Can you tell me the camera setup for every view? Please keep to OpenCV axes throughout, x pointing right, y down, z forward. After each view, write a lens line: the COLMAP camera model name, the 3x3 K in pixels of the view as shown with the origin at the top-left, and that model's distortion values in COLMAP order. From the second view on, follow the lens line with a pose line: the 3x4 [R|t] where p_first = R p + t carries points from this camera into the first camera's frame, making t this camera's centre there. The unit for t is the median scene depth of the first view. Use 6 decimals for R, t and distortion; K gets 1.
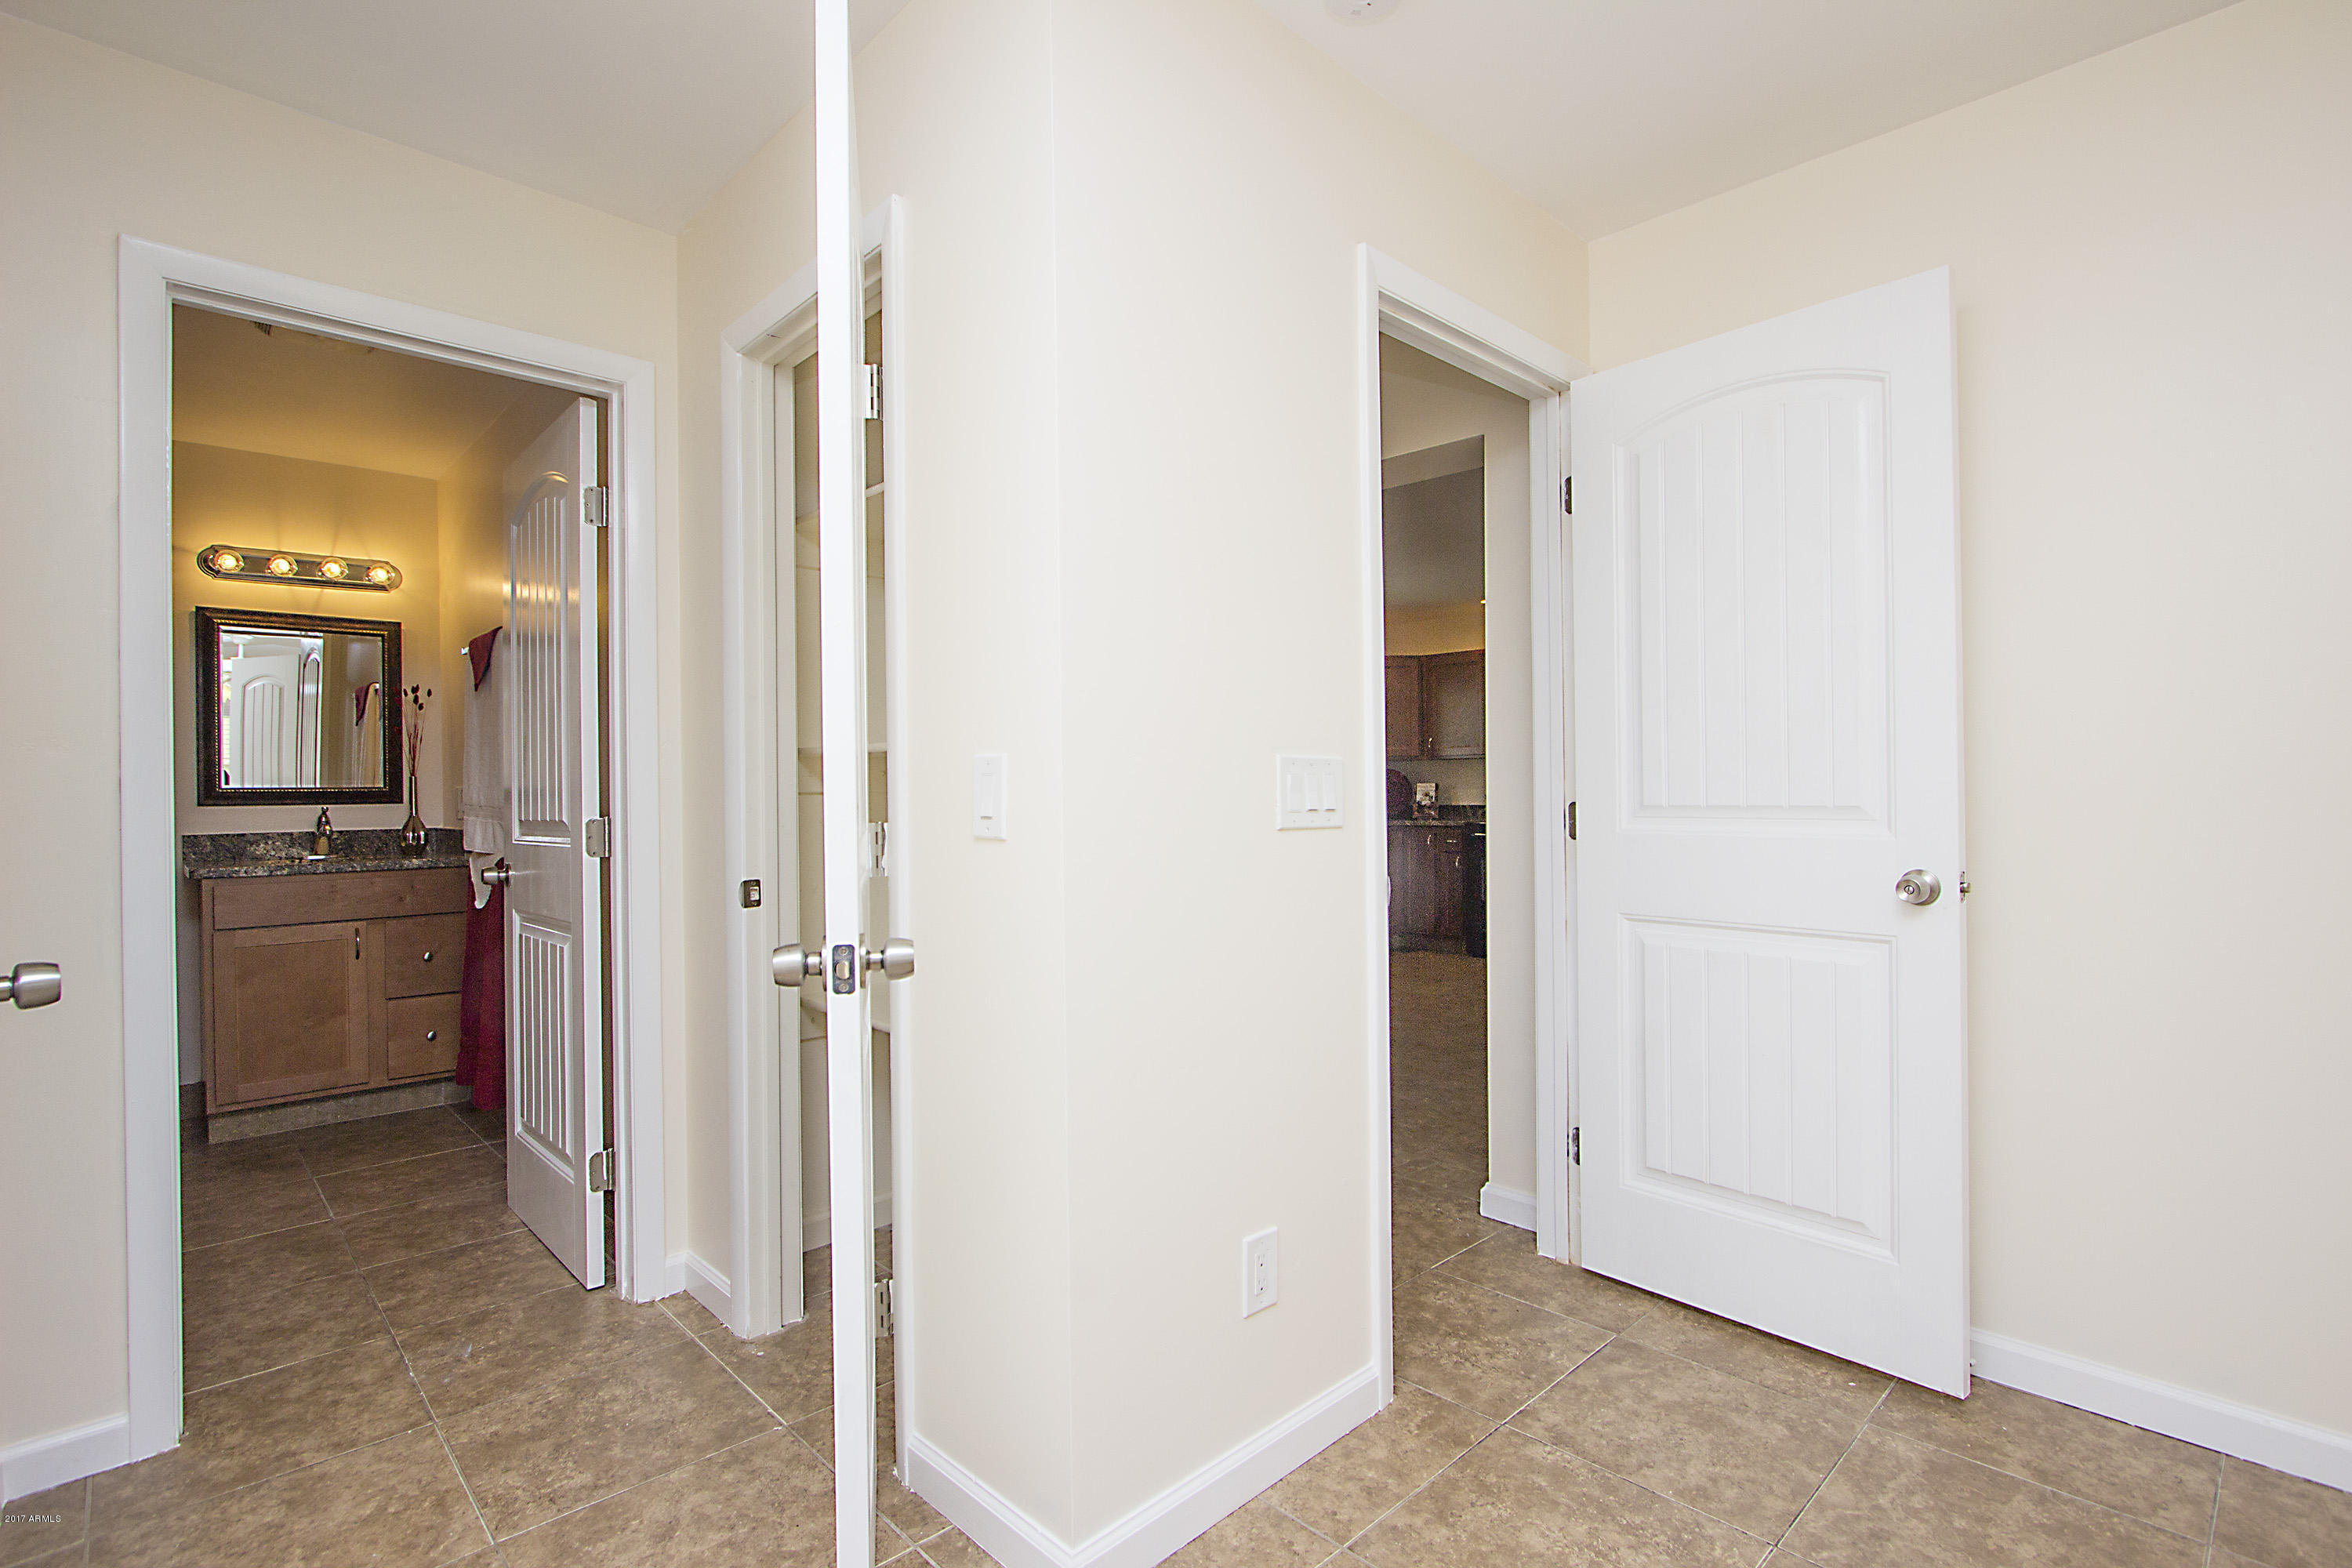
lens RADIAL K [[1112.0, 0, 1195.2], [0, 1112.0, 786.6], [0, 0, 1]] dist [-0.011916, 0.001193]
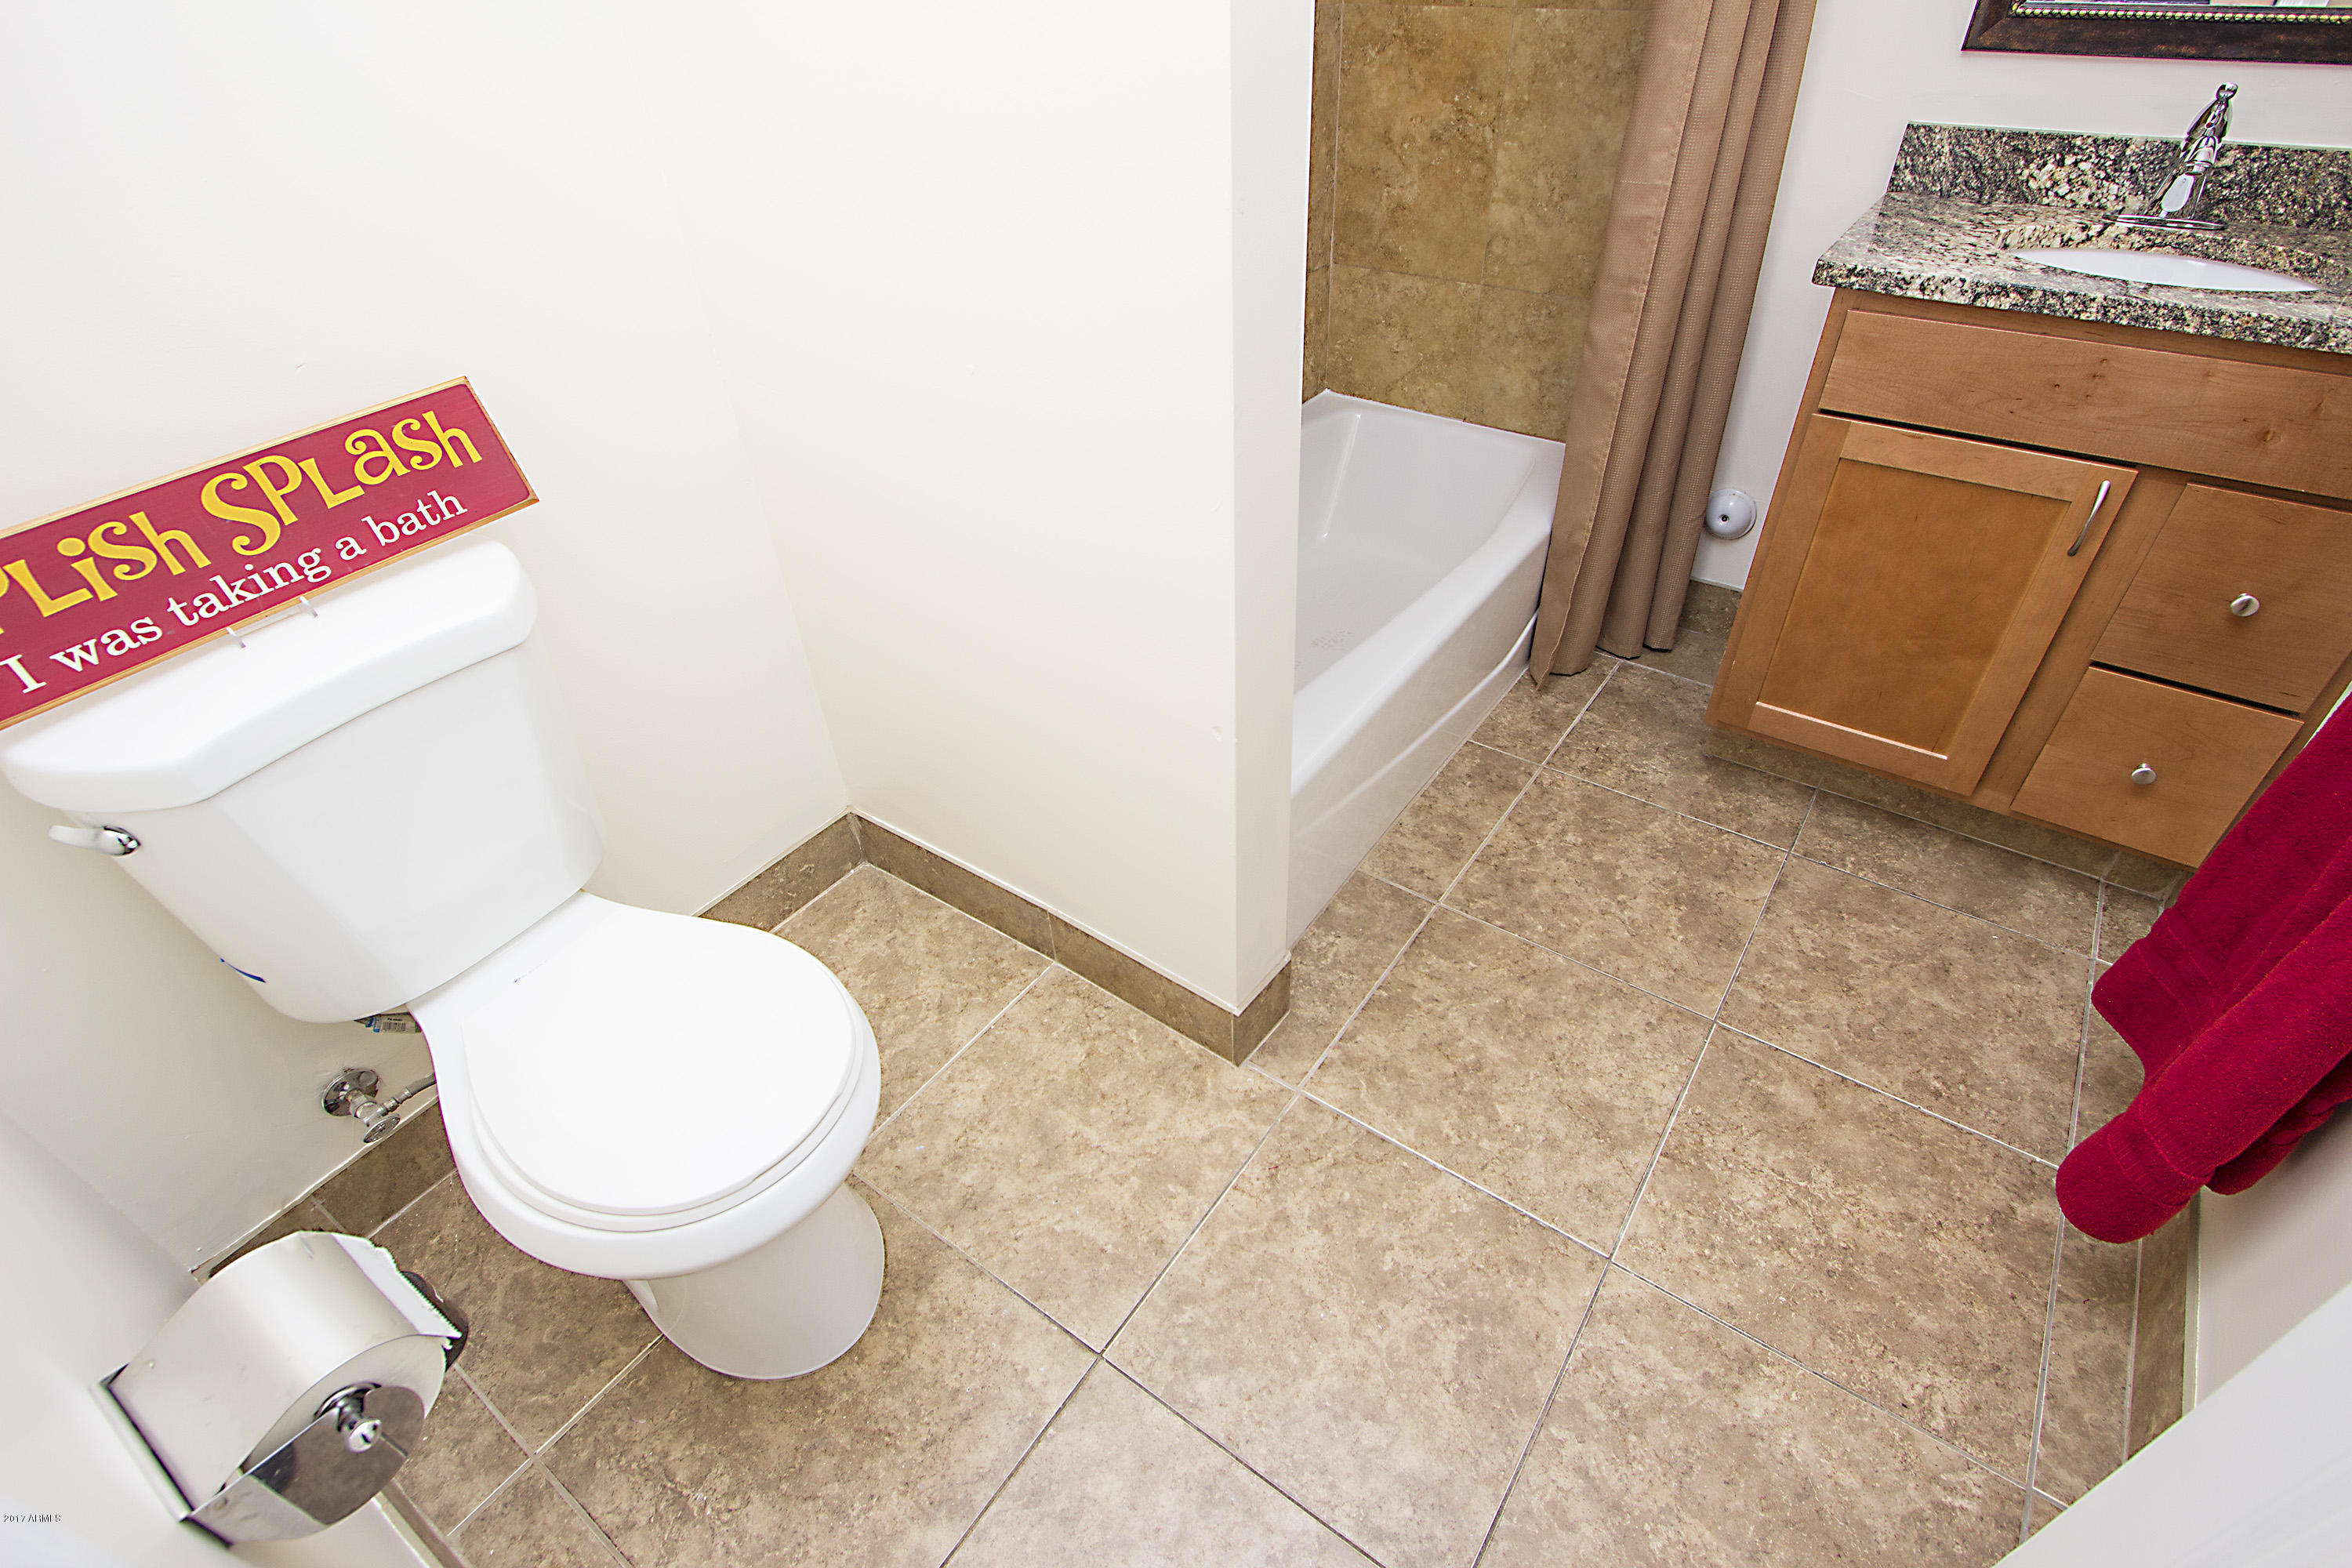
lens RADIAL K [[1112.0, 0, 1195.2], [0, 1112.0, 786.6], [0, 0, 1]] dist [-0.011916, 0.001193]
pose [[0.177547, 0.627159, -0.758386, -0.463075], [0.035814, 0.766001, 0.641841, -0.052041], [0.983460, -0.141118, 0.113540, 0.636793]]
